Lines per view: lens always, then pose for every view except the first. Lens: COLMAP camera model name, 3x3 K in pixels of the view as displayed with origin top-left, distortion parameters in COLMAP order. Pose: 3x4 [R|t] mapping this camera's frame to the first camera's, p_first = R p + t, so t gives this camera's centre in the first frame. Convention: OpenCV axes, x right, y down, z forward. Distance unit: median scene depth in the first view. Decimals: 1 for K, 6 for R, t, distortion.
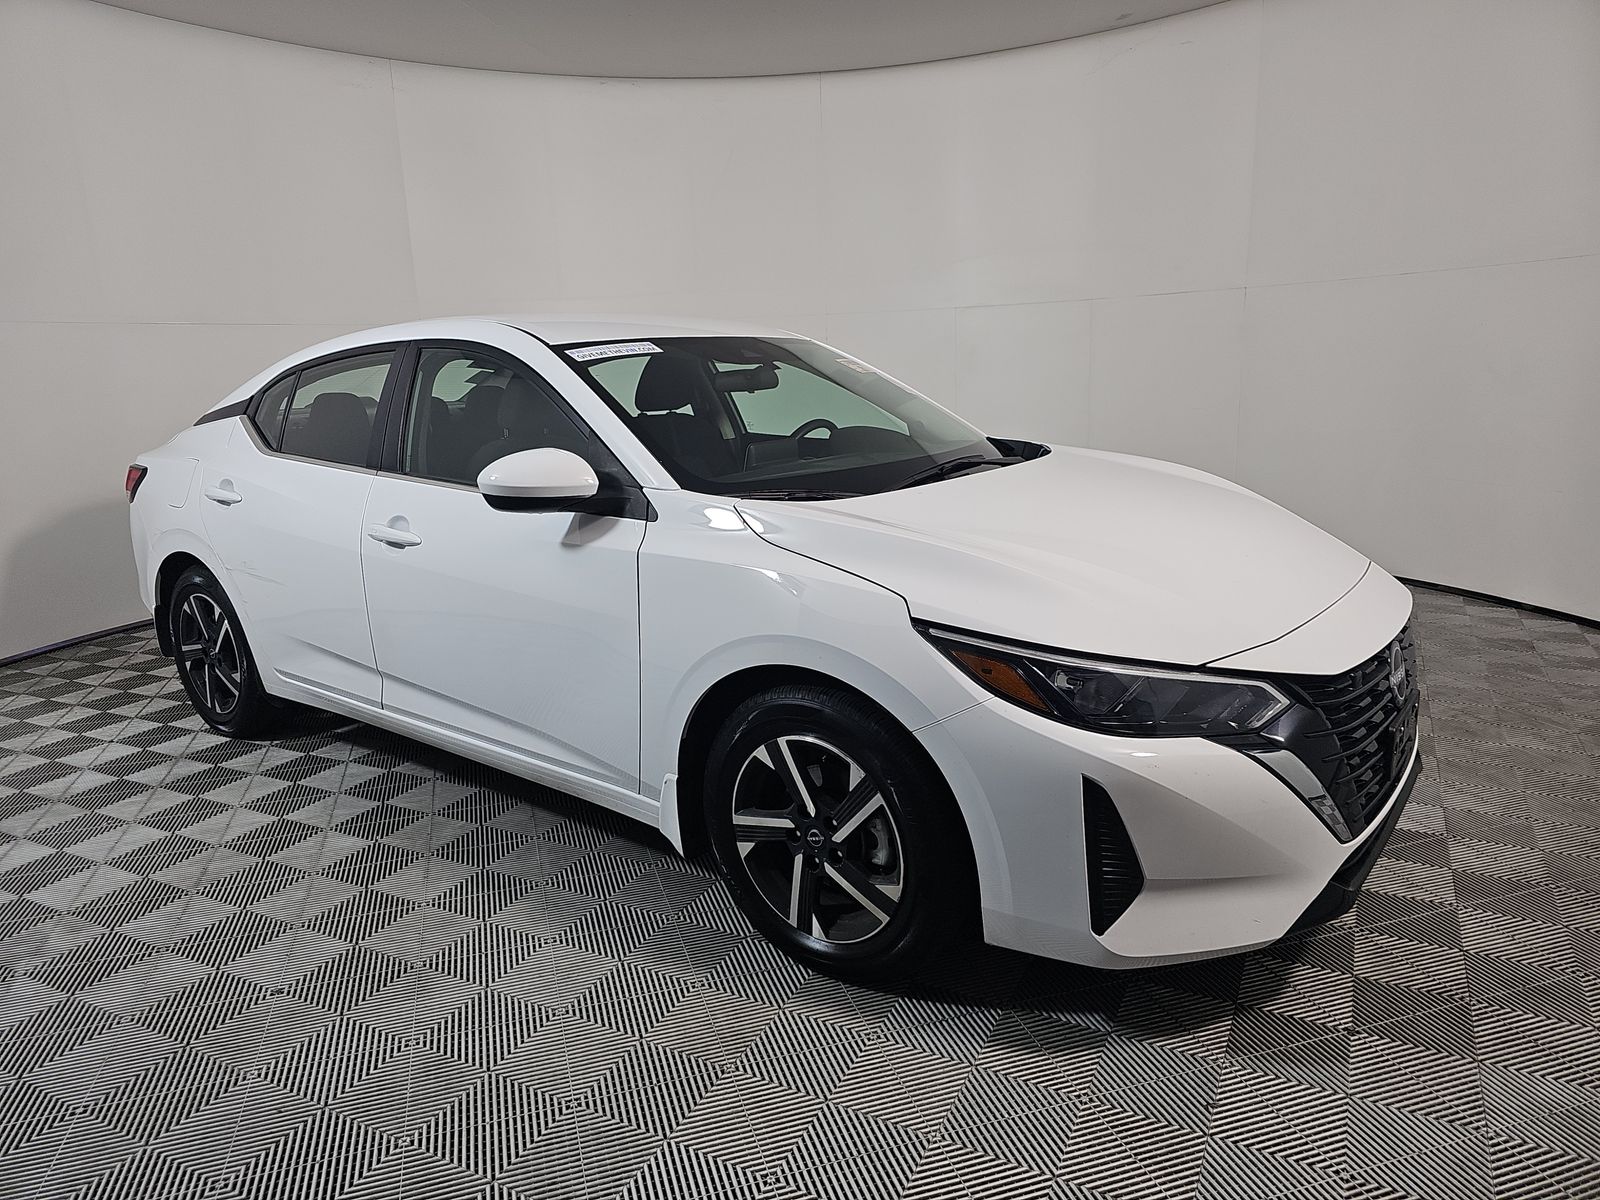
lens RADIAL K [[1073.1, 0, 800.0], [0, 1073.1, 600.0], [0, 0, 1]] dist [0.144199, -0.000018]
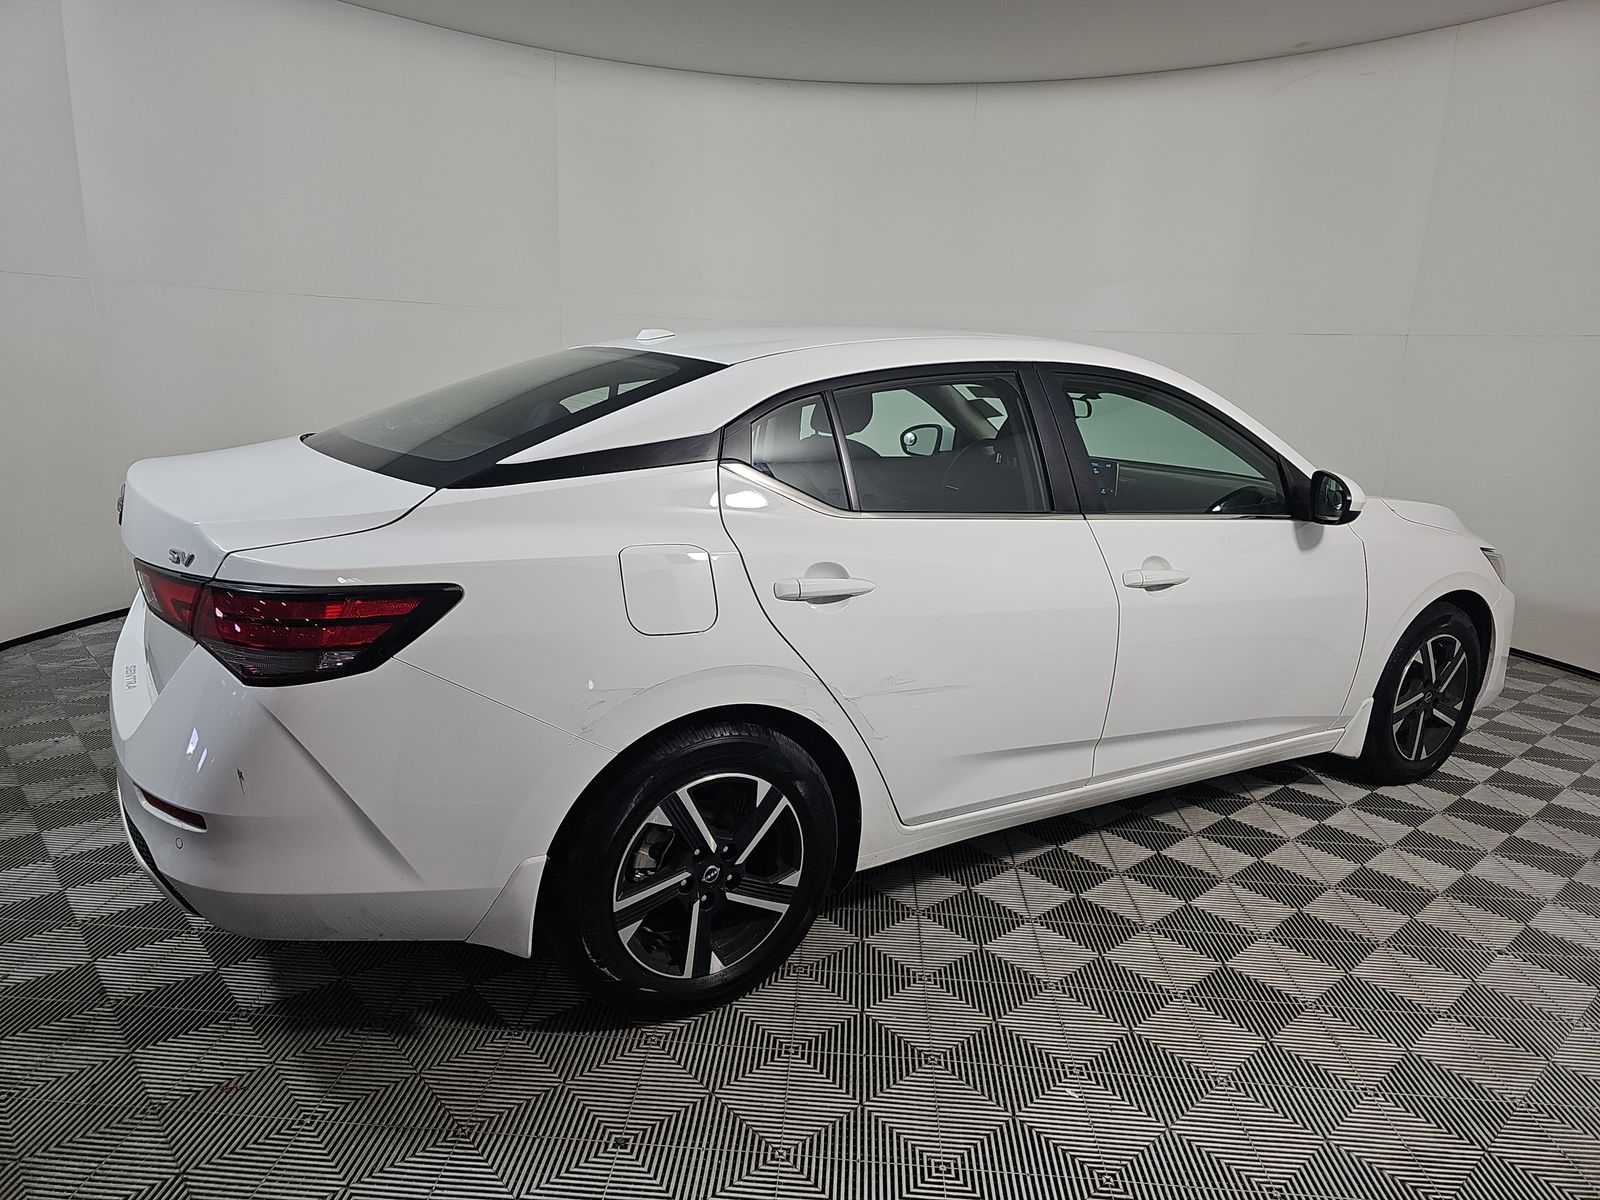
lens RADIAL K [[1073.1, 0, 800.0], [0, 1073.1, 600.0], [0, 0, 1]] dist [0.144199, -0.000018]
pose [[0.356068, -0.191085, 0.914714, -0.847344], [0.167596, 0.976056, 0.138660, -0.153435], [-0.919308, 0.103930, 0.379568, 0.545381]]
